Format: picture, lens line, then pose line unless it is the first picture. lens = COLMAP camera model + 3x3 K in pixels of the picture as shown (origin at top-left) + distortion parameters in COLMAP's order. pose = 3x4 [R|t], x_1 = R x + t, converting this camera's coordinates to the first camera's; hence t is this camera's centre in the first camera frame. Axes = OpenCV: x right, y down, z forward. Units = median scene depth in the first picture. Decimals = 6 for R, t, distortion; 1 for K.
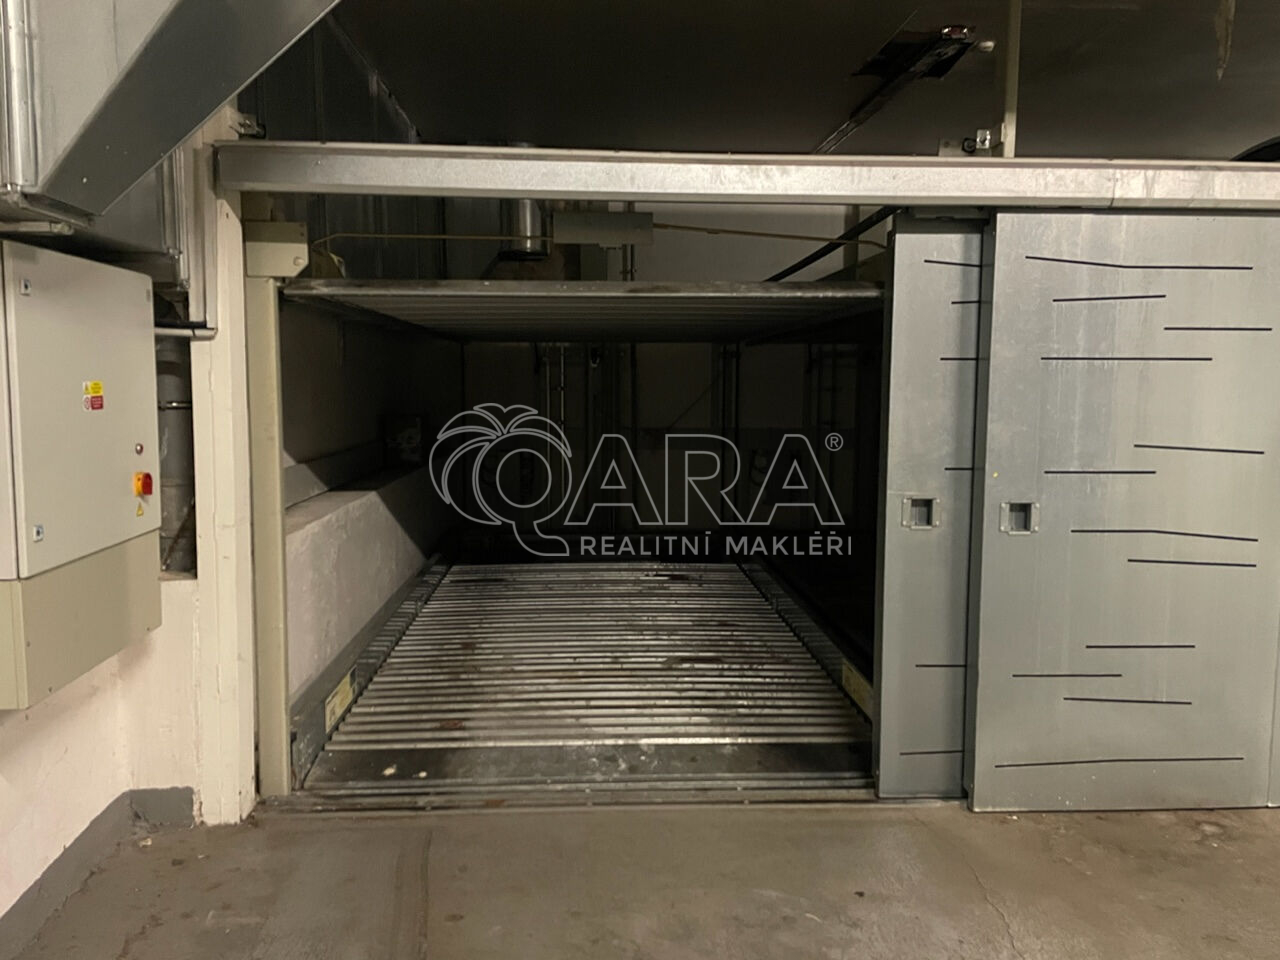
lens RADIAL K [[958.7, 0, 640.2], [0, 958.7, 467.3], [0, 0, 1]] dist [0.043416, -0.035941]
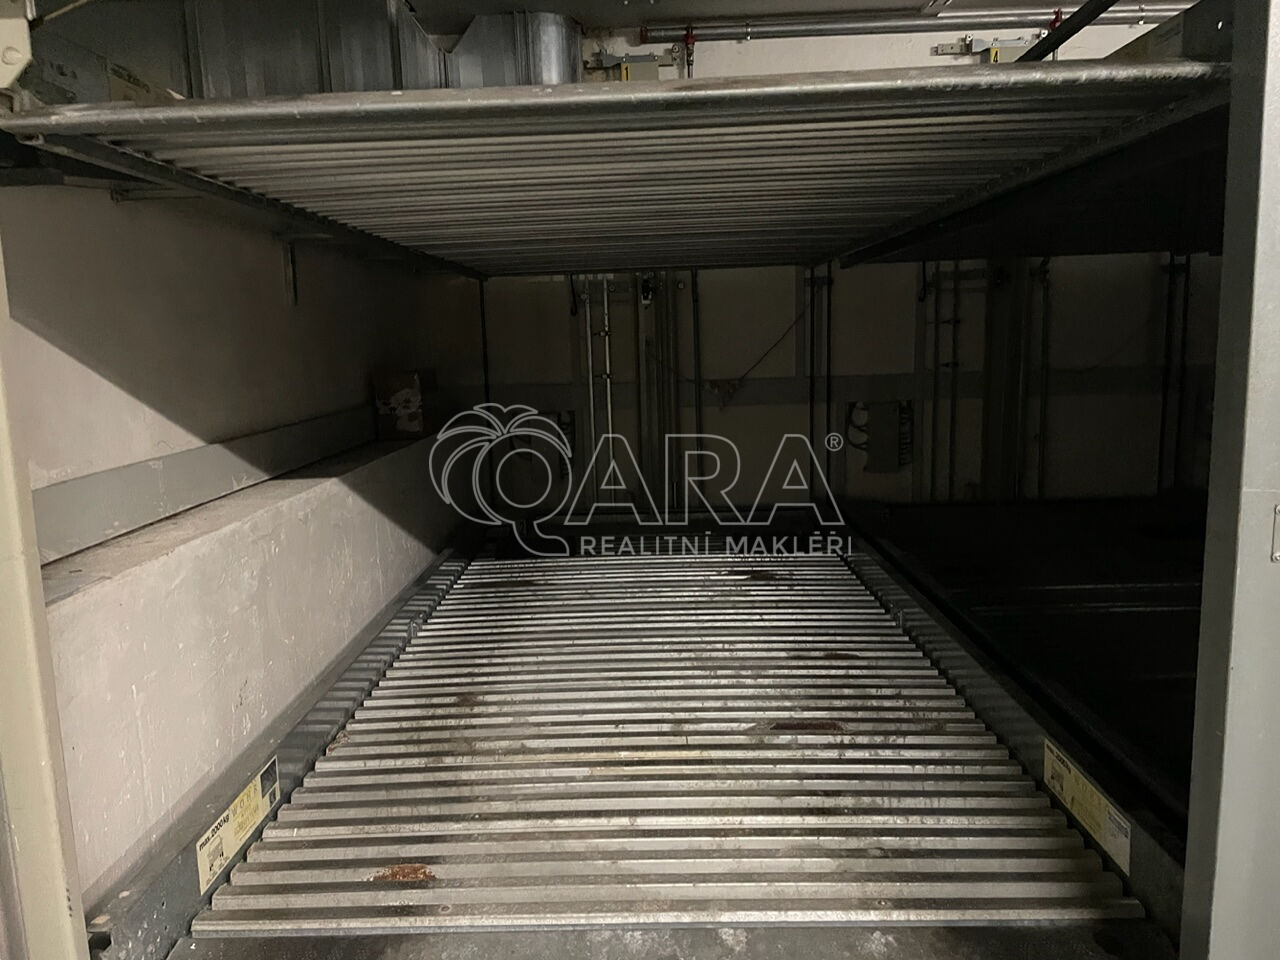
lens RADIAL K [[958.7, 0, 645.2], [0, 958.7, 484.6], [0, 0, 1]] dist [0.043416, -0.035941]
pose [[0.997568, -0.024455, -0.065266, -0.000506], [0.028605, 0.997576, 0.063426, -0.010231], [0.063557, -0.065139, 0.995850, 0.343665]]
